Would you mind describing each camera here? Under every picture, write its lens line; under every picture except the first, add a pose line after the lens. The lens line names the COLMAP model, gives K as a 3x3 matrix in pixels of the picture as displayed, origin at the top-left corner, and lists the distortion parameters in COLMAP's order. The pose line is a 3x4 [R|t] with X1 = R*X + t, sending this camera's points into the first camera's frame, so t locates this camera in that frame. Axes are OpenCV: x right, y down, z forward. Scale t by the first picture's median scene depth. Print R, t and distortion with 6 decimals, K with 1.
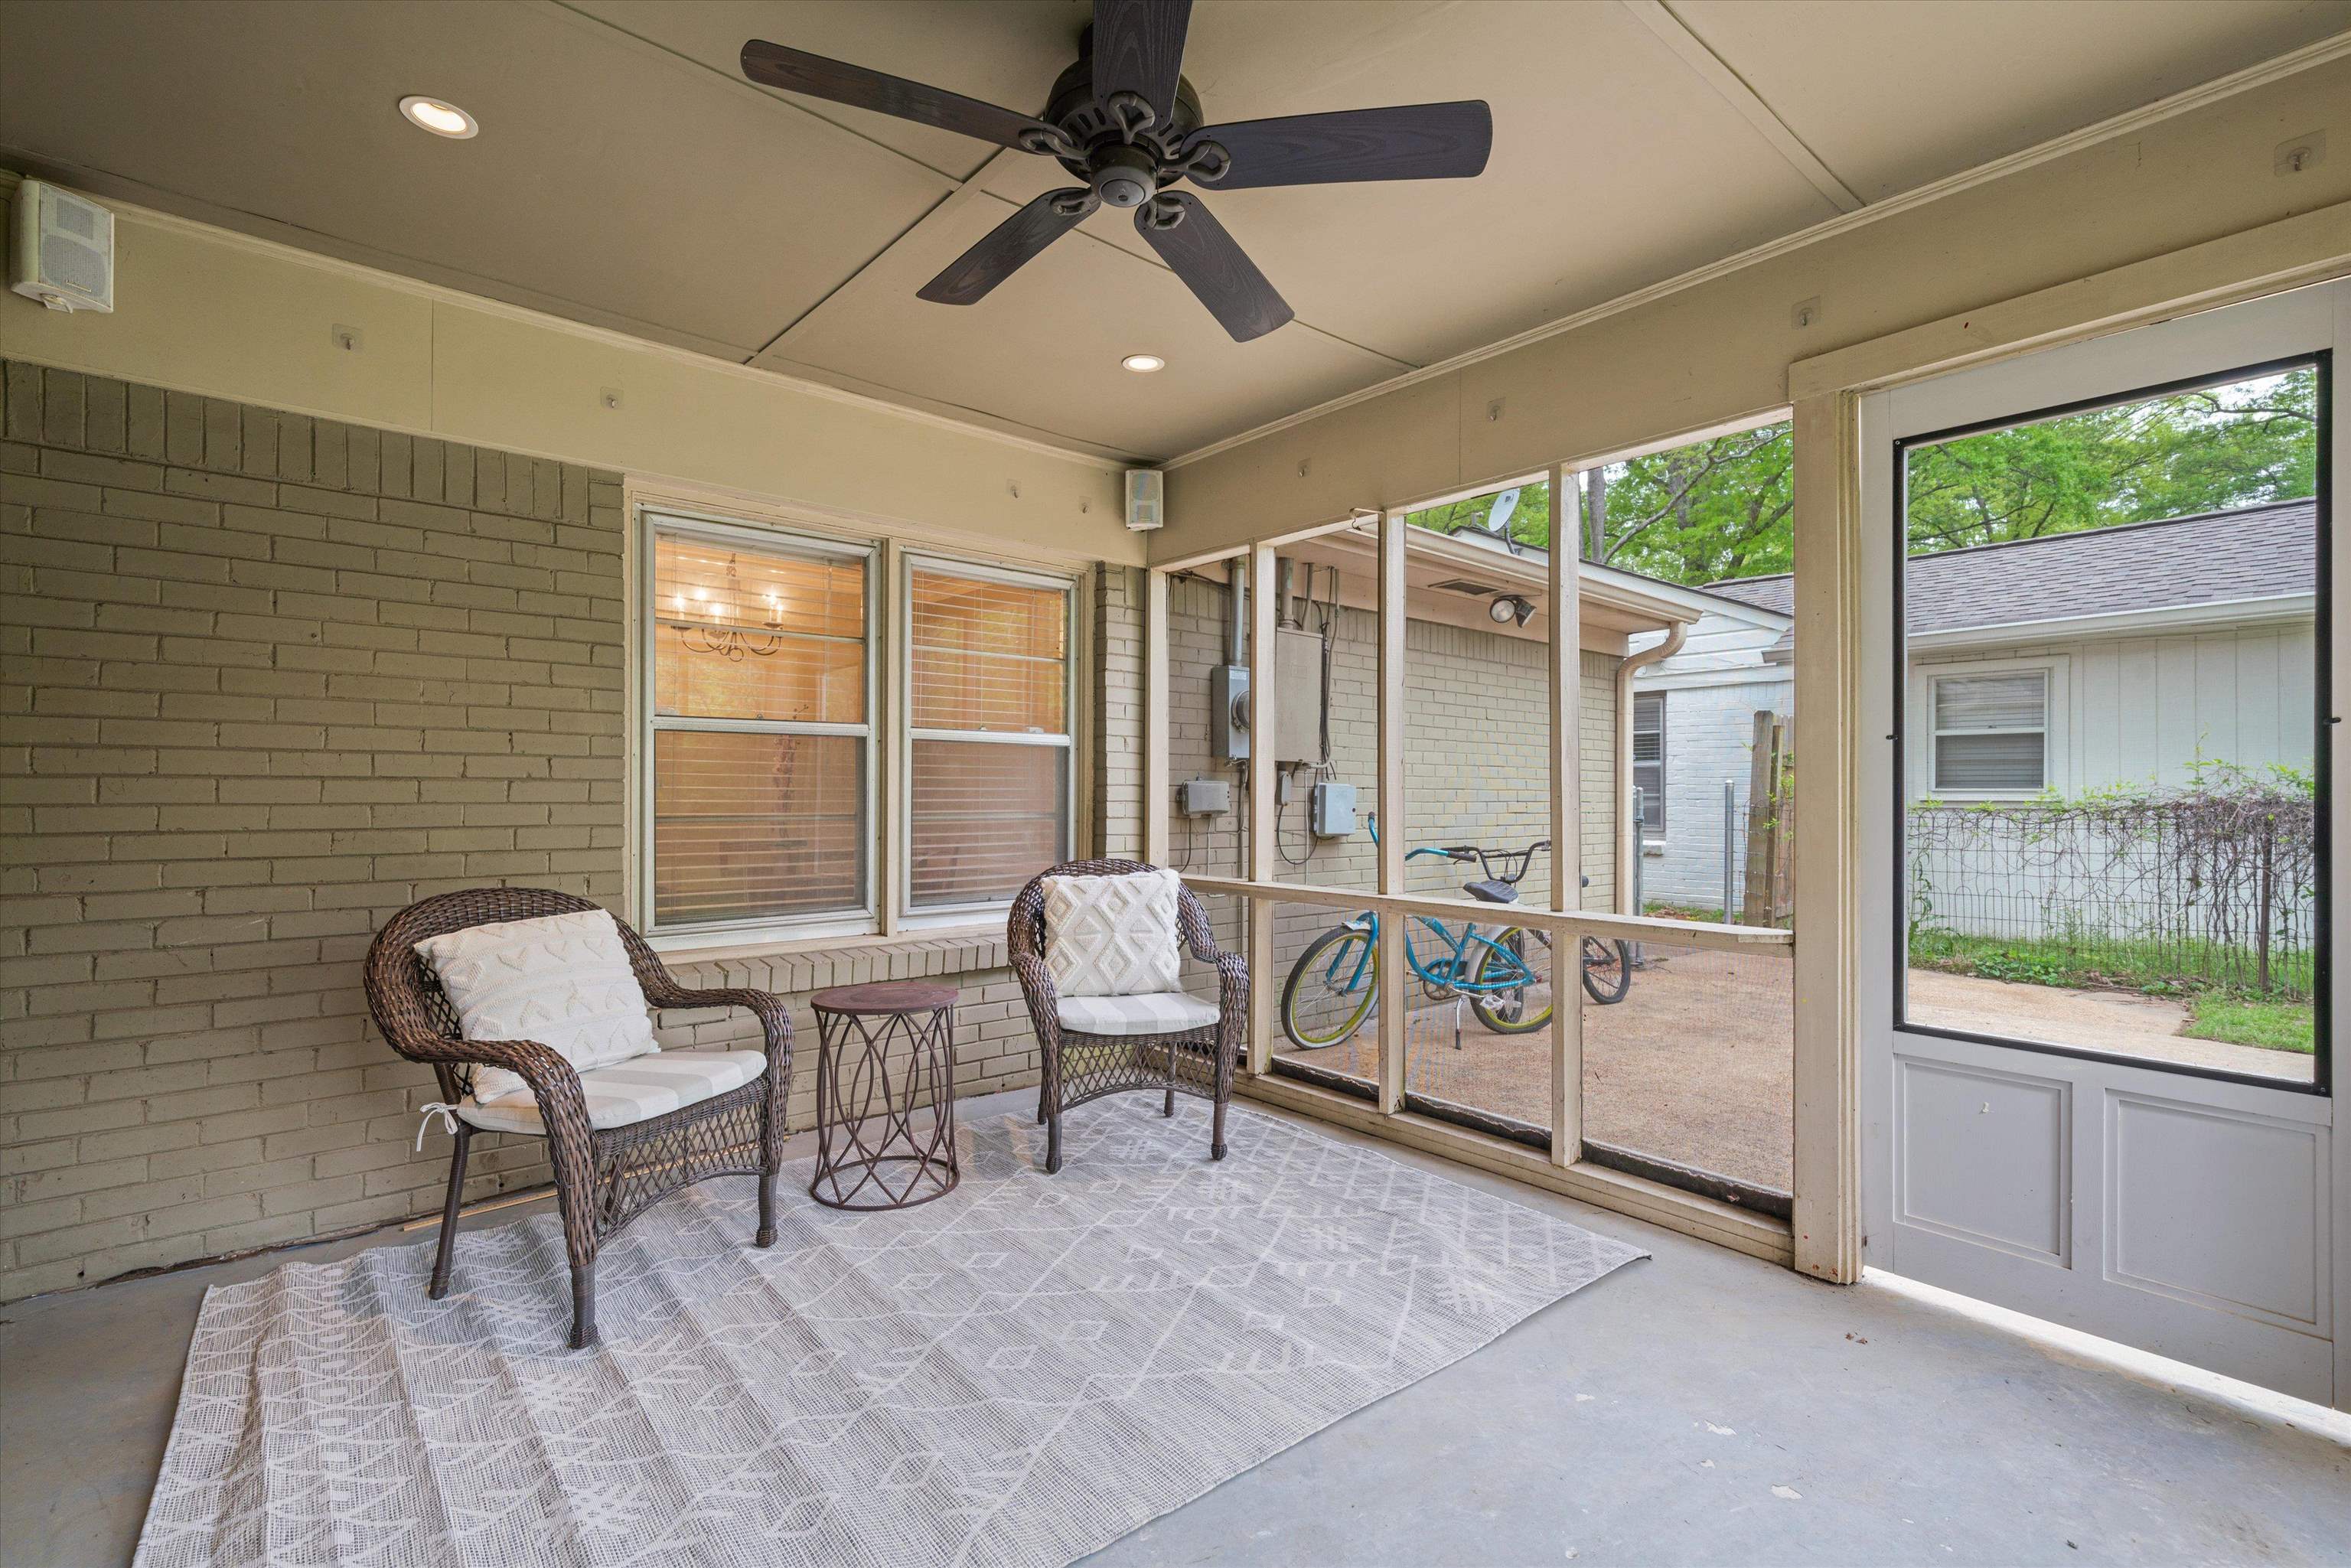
lens RADIAL K [[1082.3, 0, 1181.5], [0, 1082.3, 792.7], [0, 0, 1]] dist [-0.003083, -0.000555]
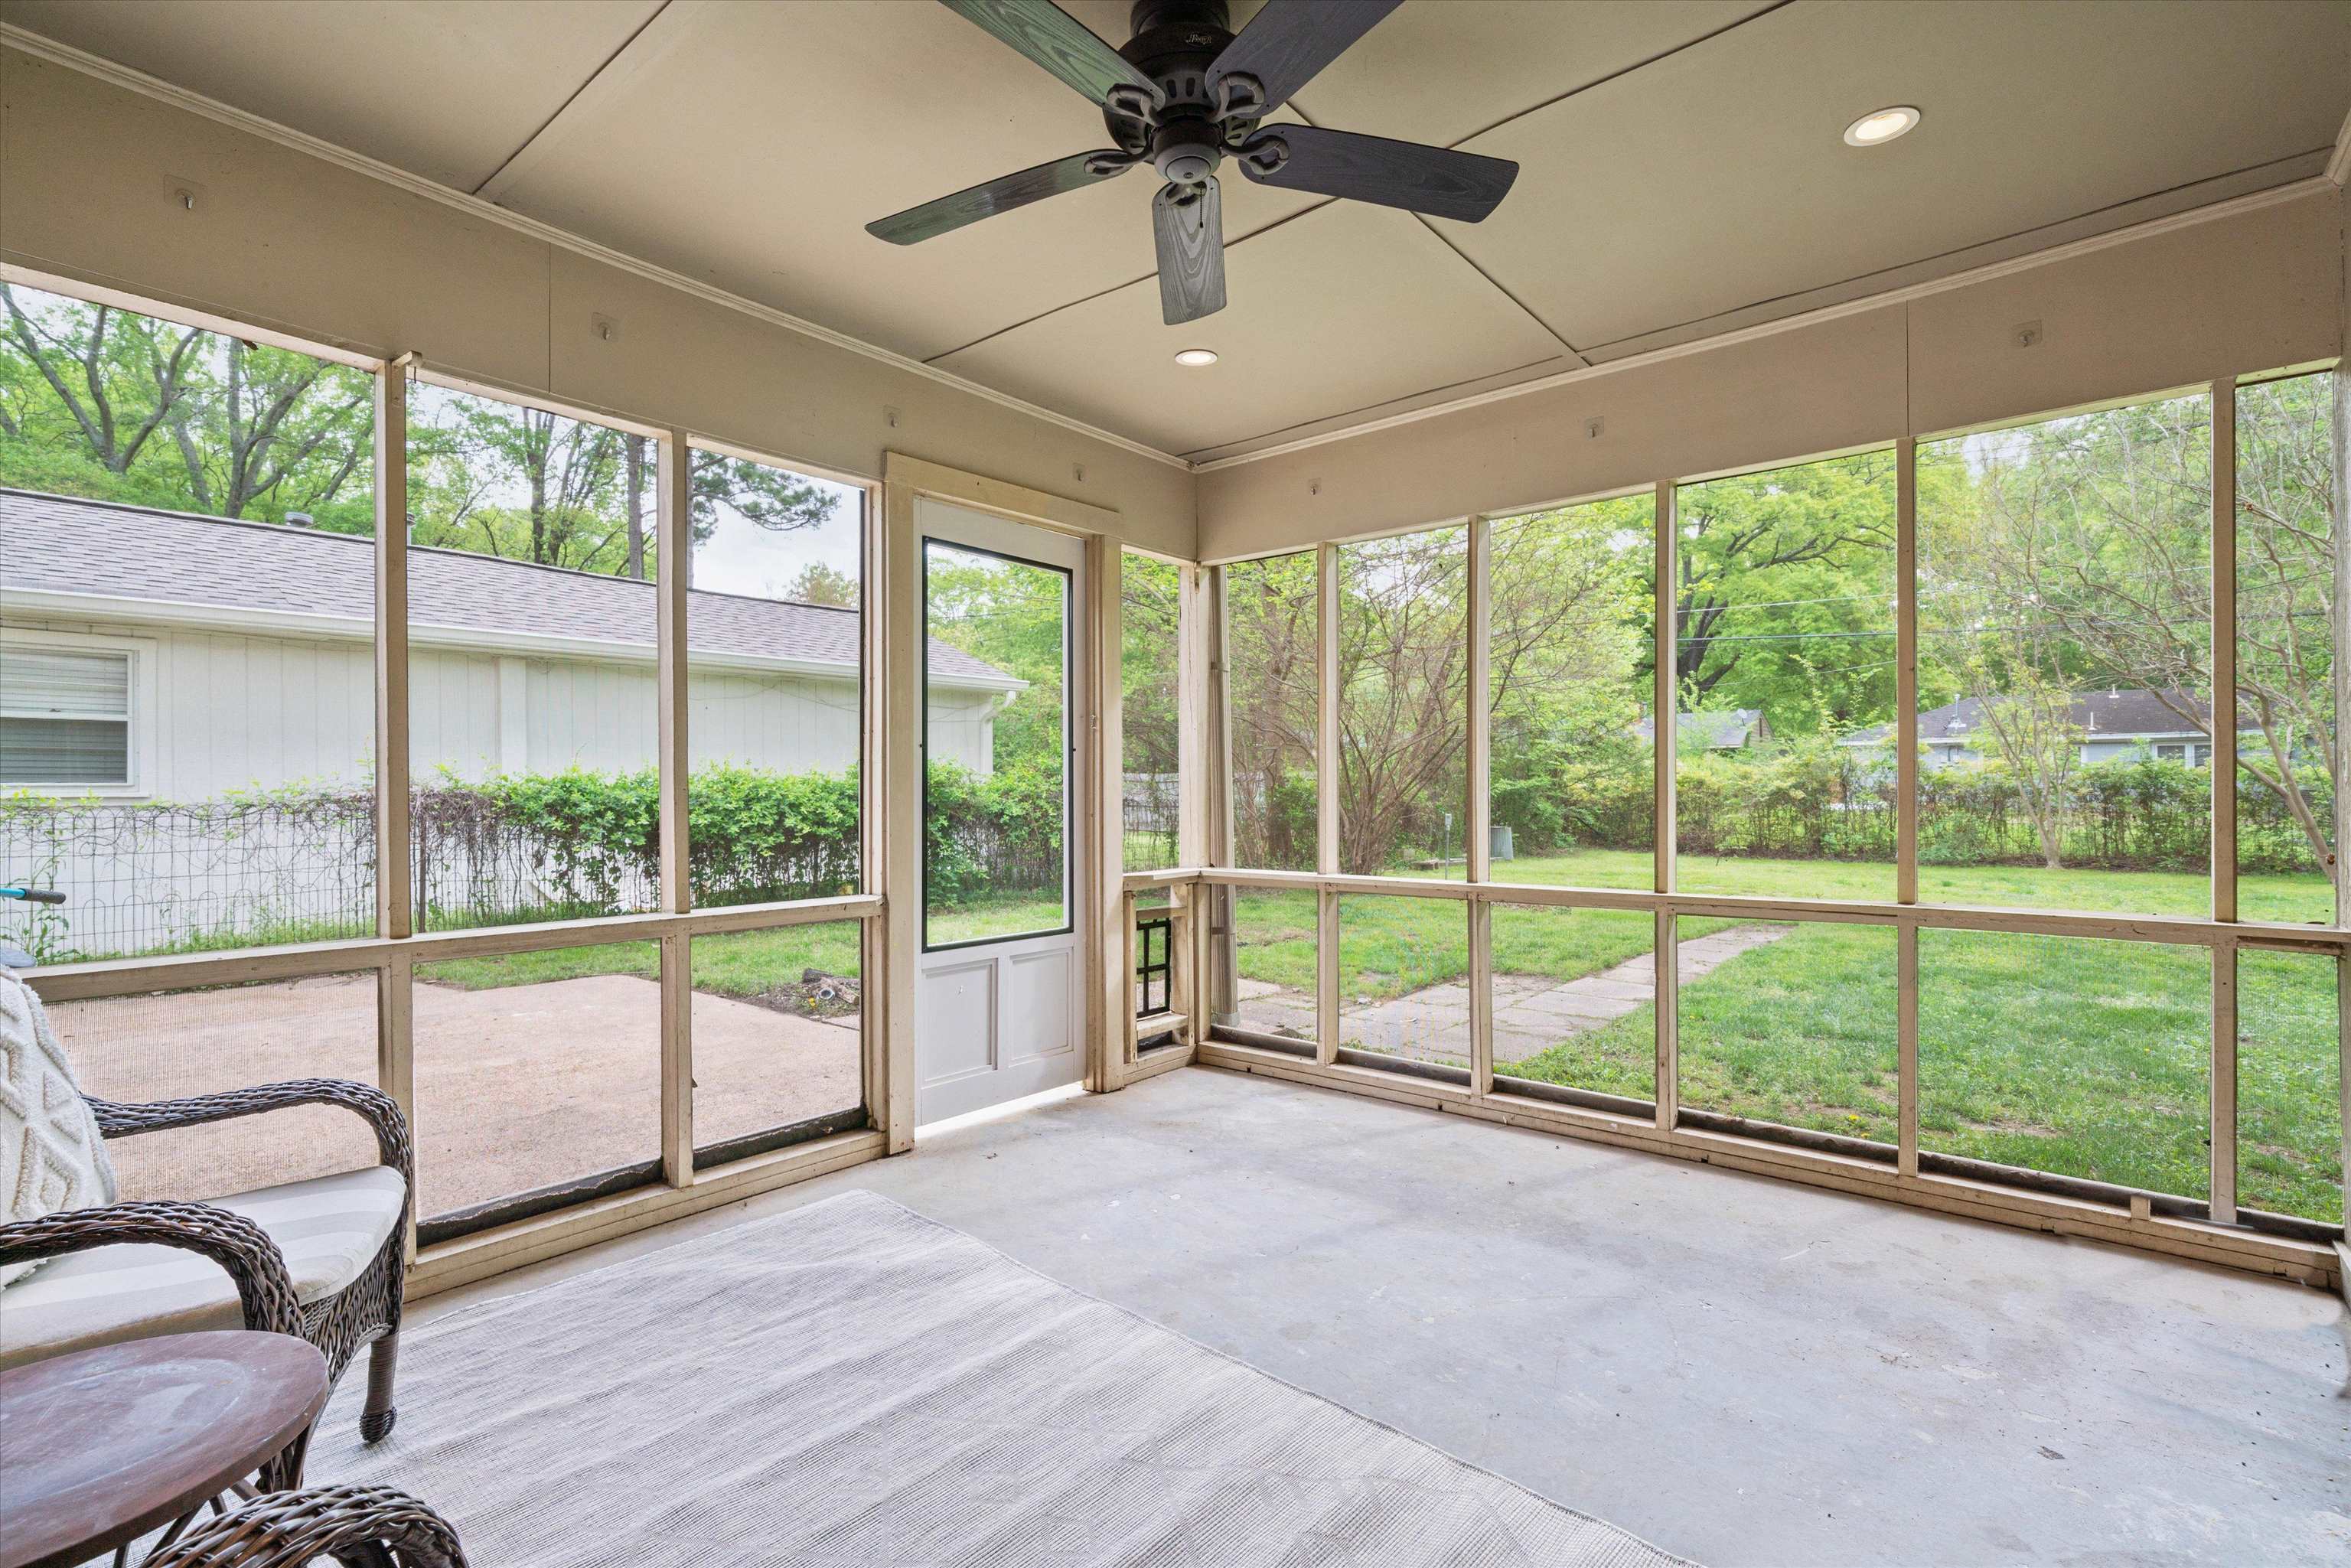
lens RADIAL K [[1082.3, 0, 1181.5], [0, 1082.3, 792.7], [0, 0, 1]] dist [-0.003083, -0.000555]
pose [[-0.184049, -0.006603, 0.982895, -0.646401], [0.002105, 0.999972, 0.007112, 0.000153], [-0.982915, 0.003378, -0.184030, 0.755106]]
